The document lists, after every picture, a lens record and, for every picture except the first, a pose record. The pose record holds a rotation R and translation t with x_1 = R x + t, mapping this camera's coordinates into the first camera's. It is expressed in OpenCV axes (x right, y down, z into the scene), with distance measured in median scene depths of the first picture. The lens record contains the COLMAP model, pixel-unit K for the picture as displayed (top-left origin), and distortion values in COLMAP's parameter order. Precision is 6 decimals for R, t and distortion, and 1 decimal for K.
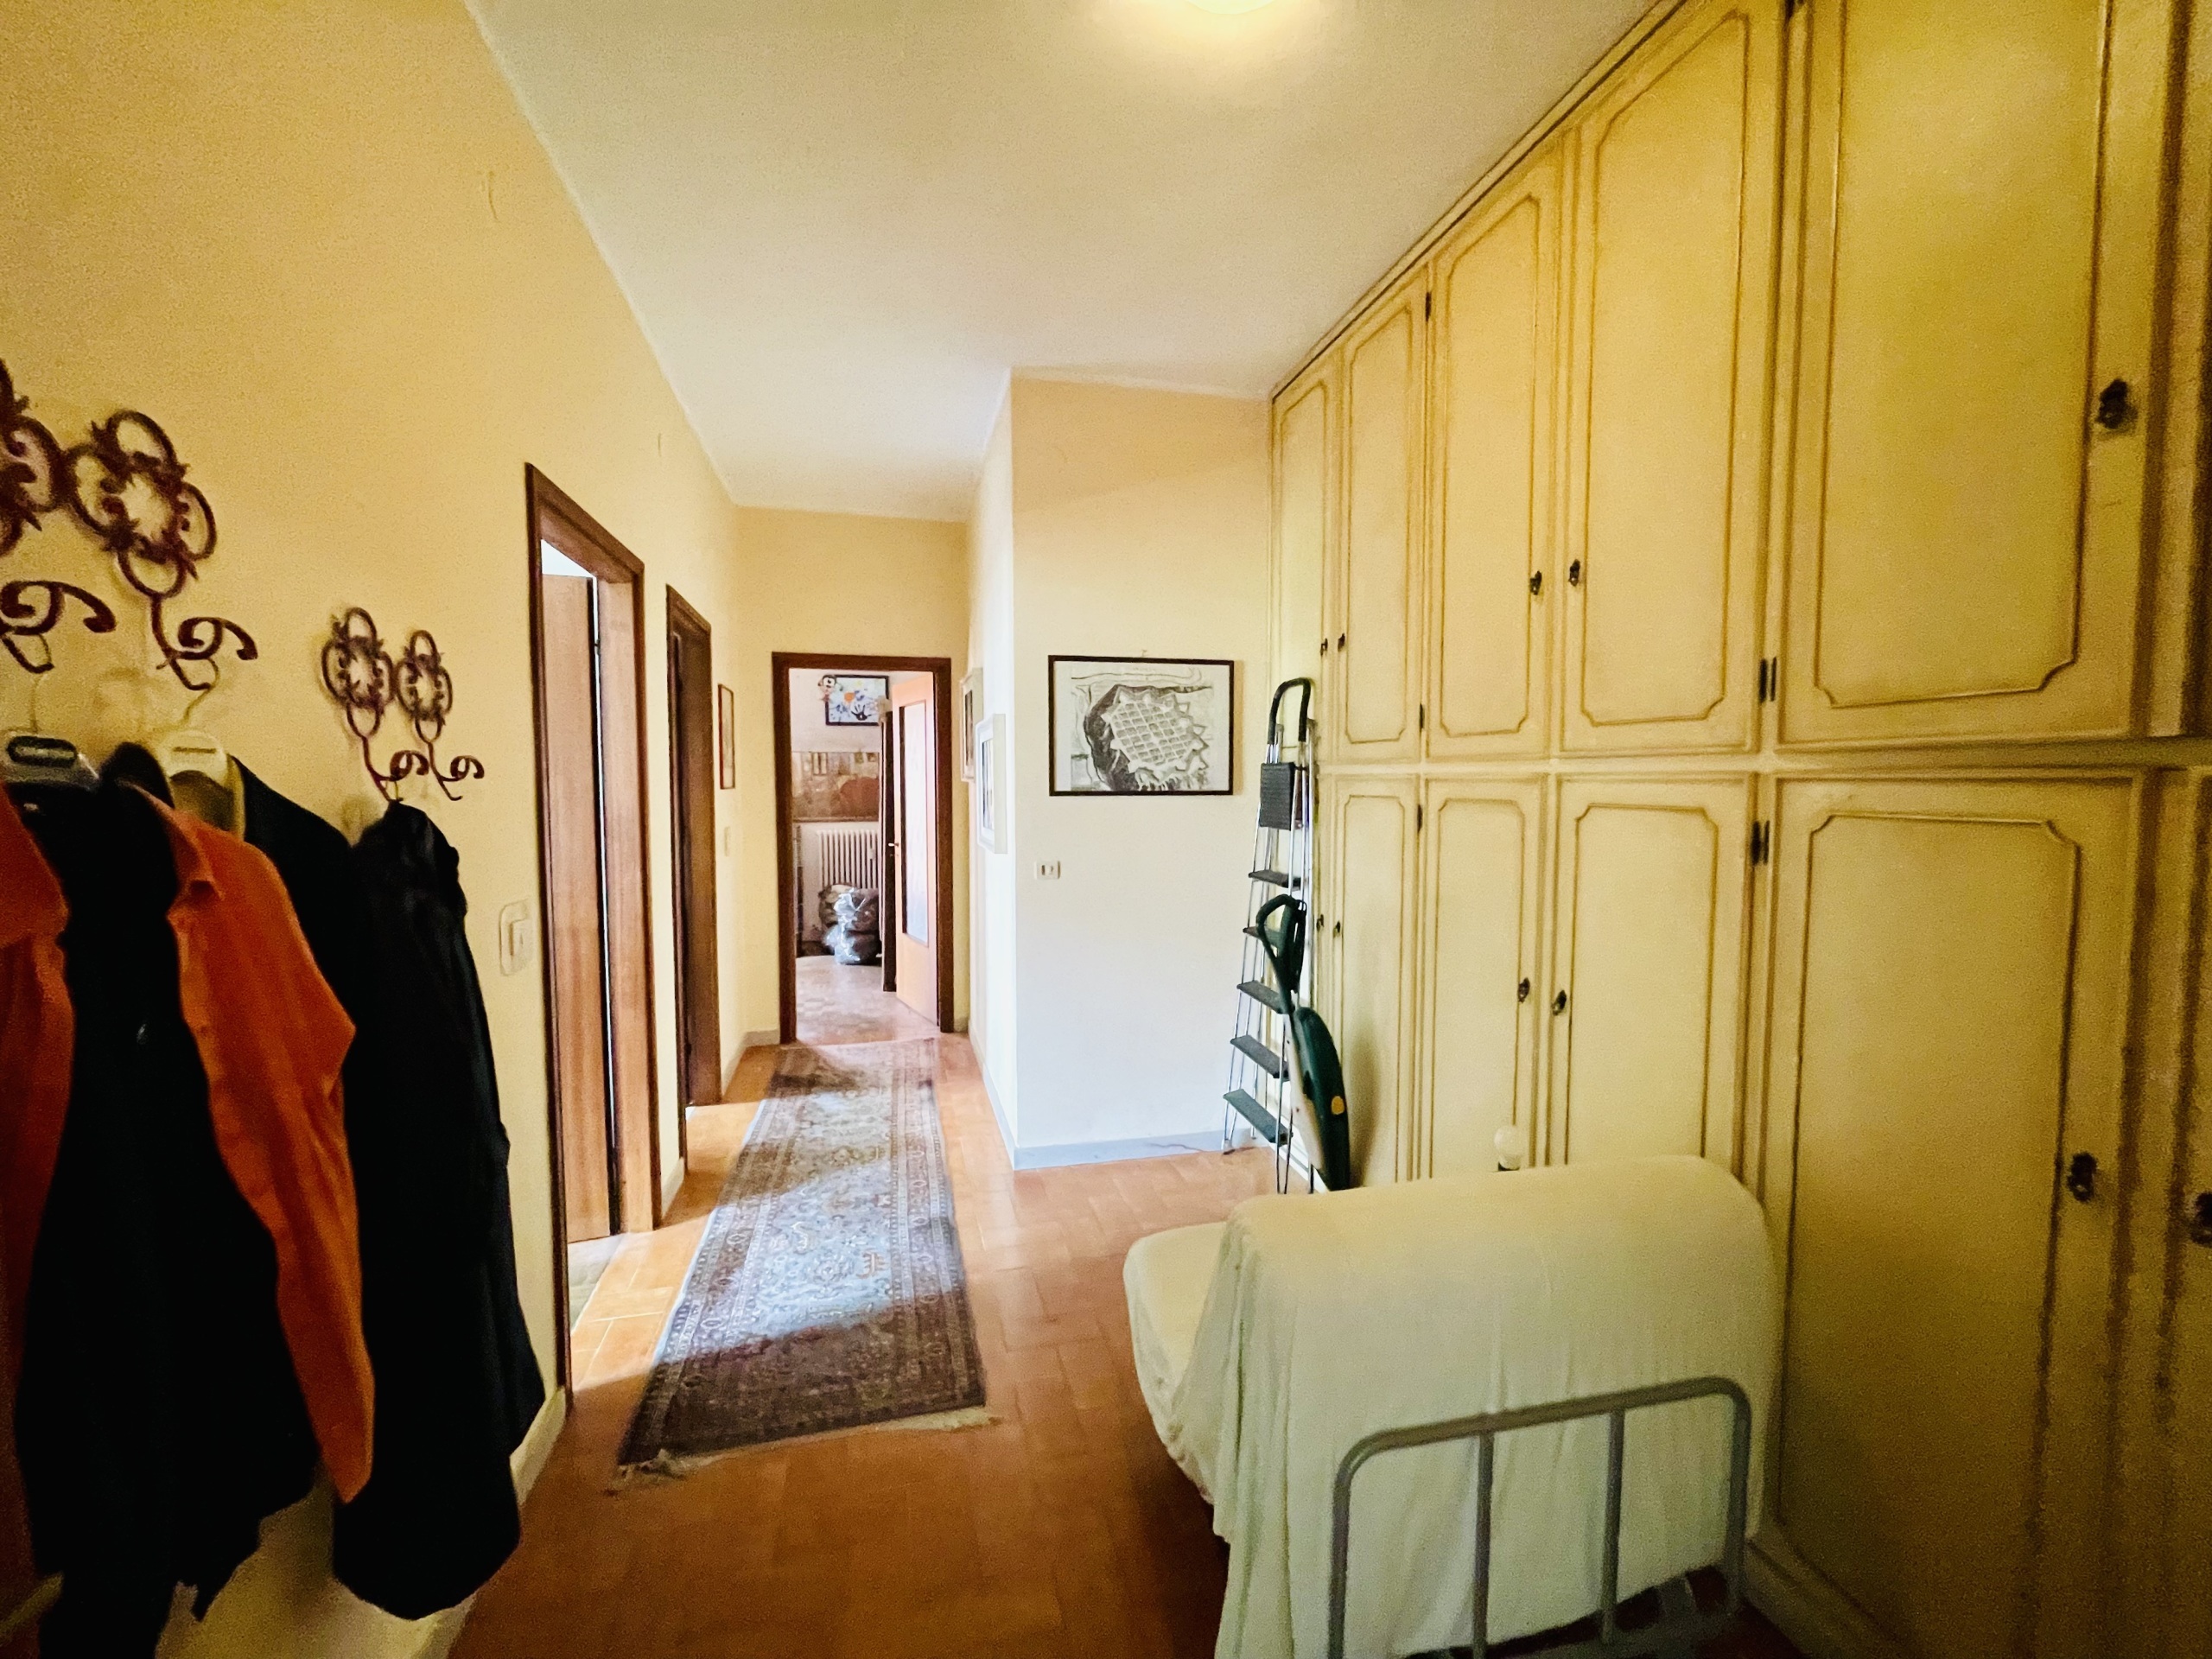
lens RADIAL K [[898.3, 0, 1111.0], [0, 898.3, 829.8], [0, 0, 1]] dist [0.011904, 0.001247]
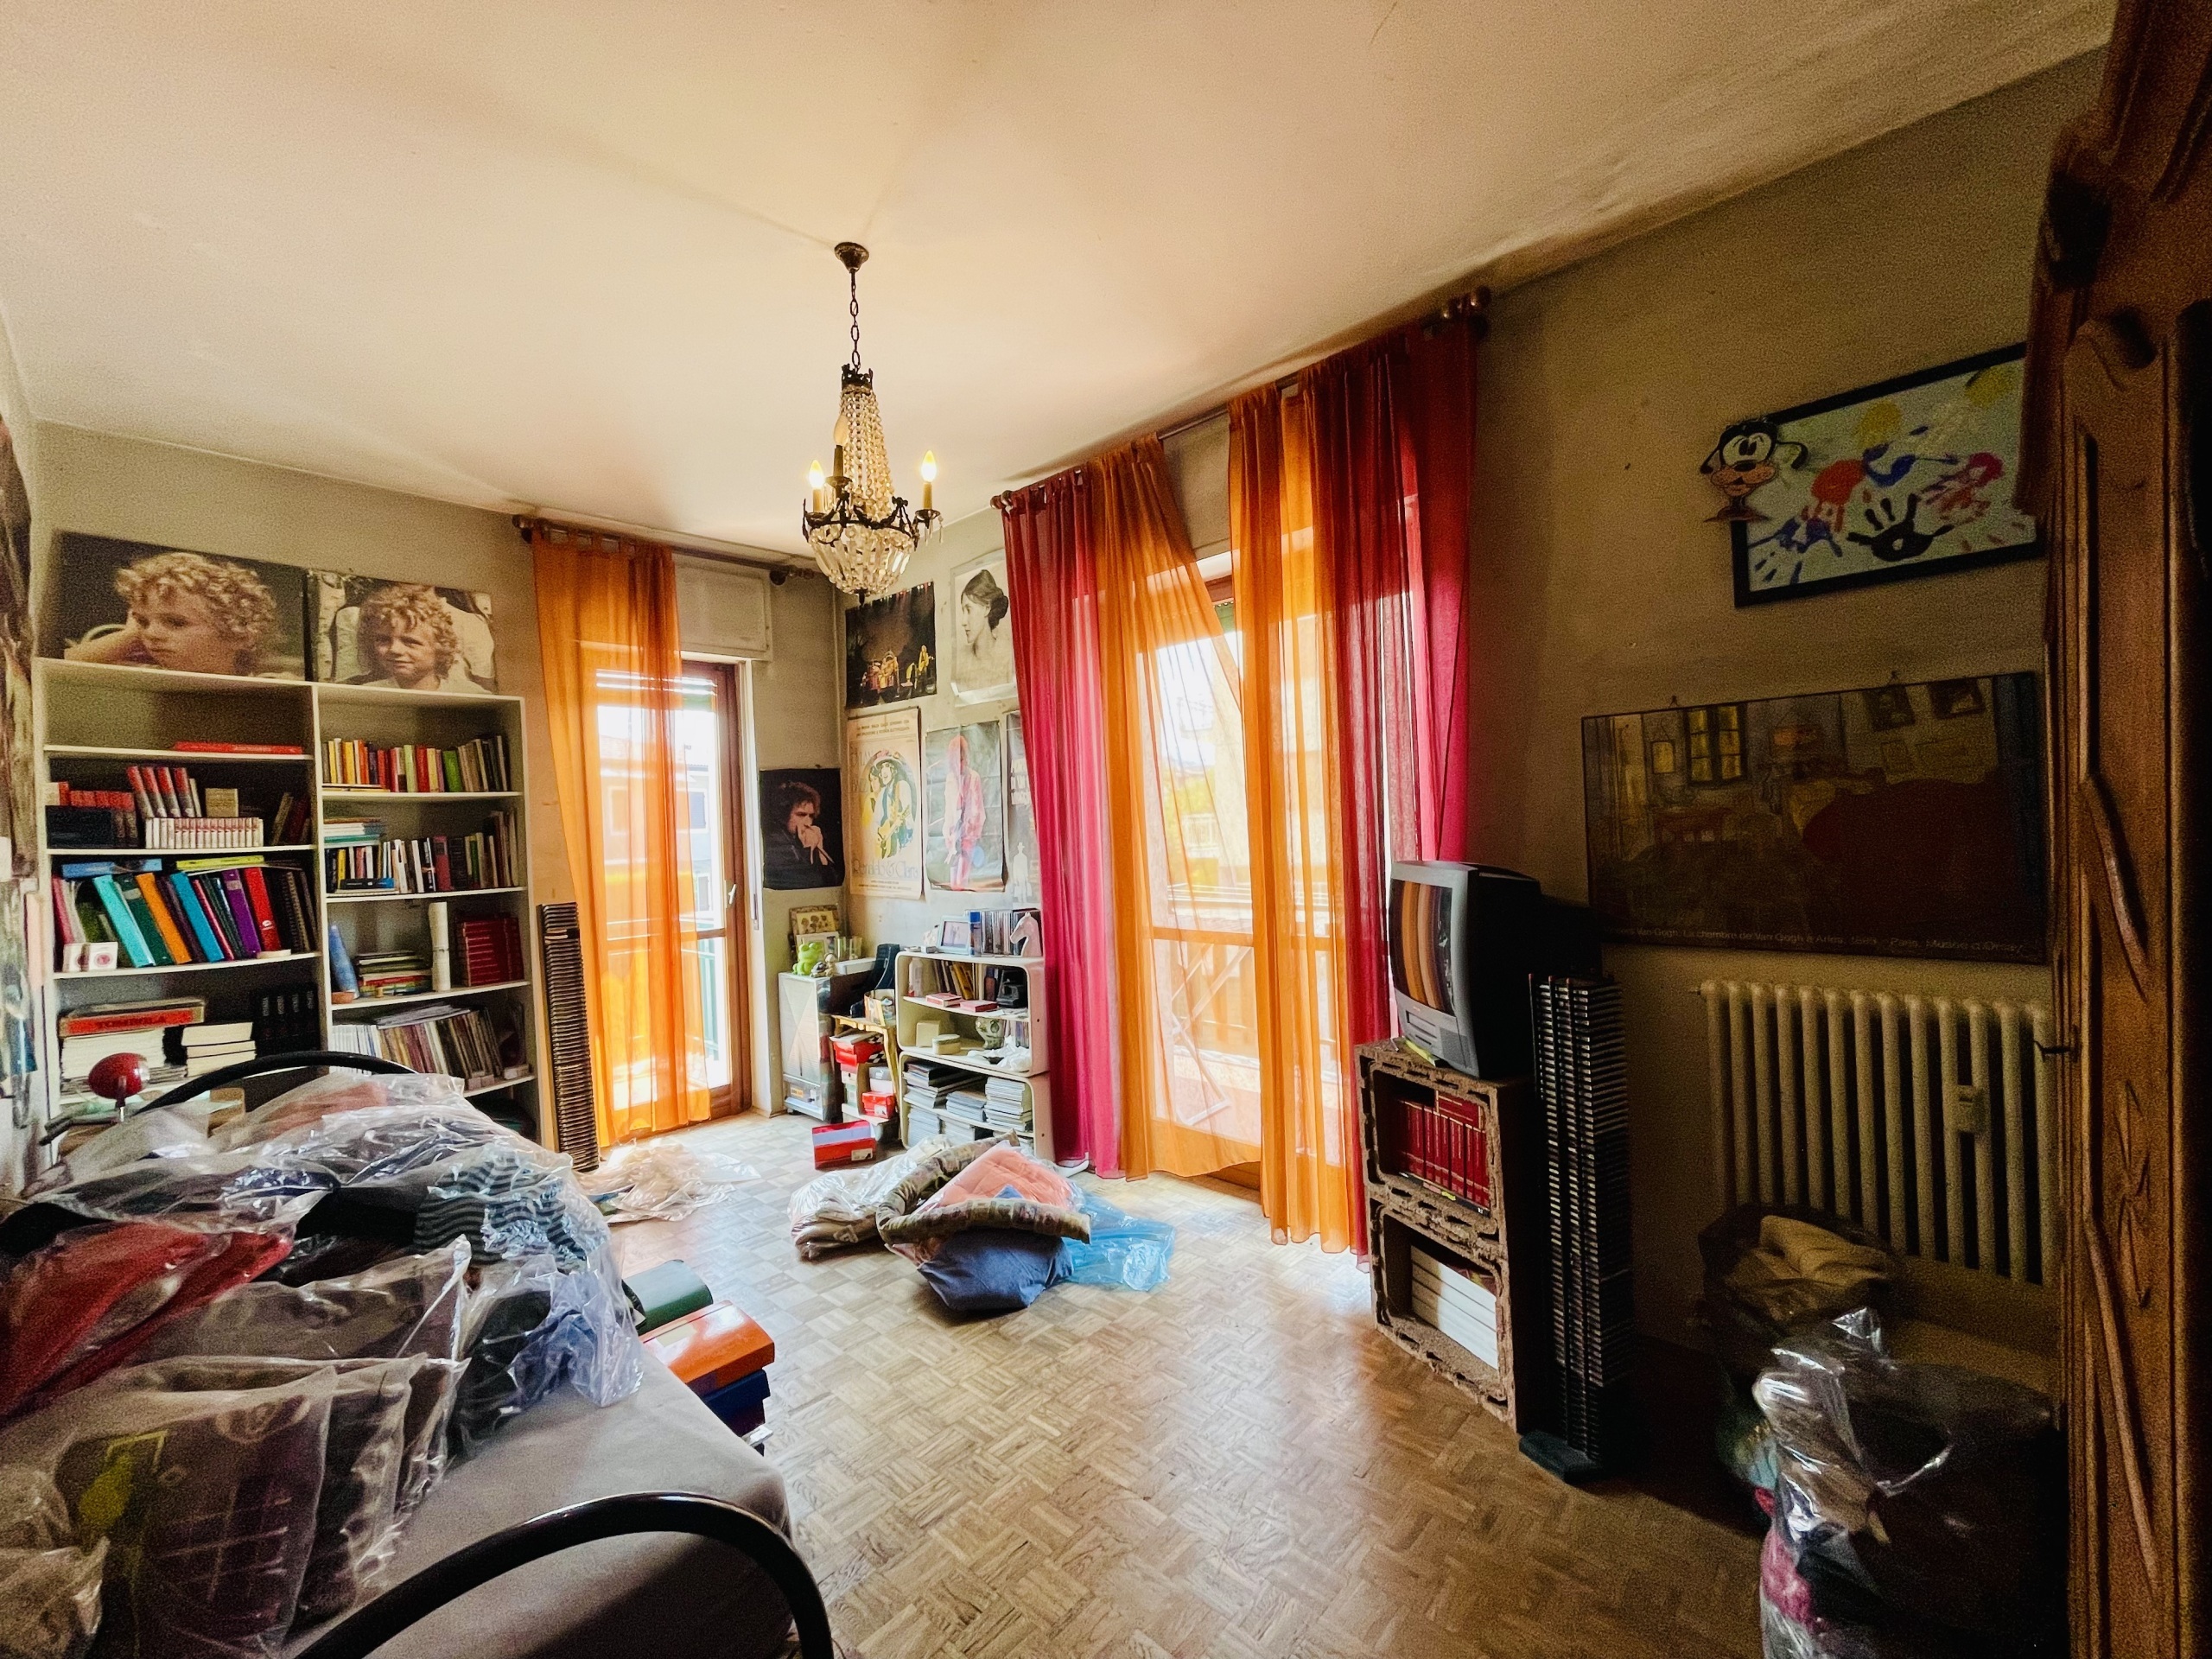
lens RADIAL K [[898.3, 0, 1105.1], [0, 898.3, 823.5], [0, 0, 1]] dist [0.011904, 0.001247]
pose [[0.514247, -0.020922, -0.857387, -0.295118], [-0.008461, 0.999530, -0.029465, -0.063480], [0.857601, 0.022407, 0.513828, 1.144957]]
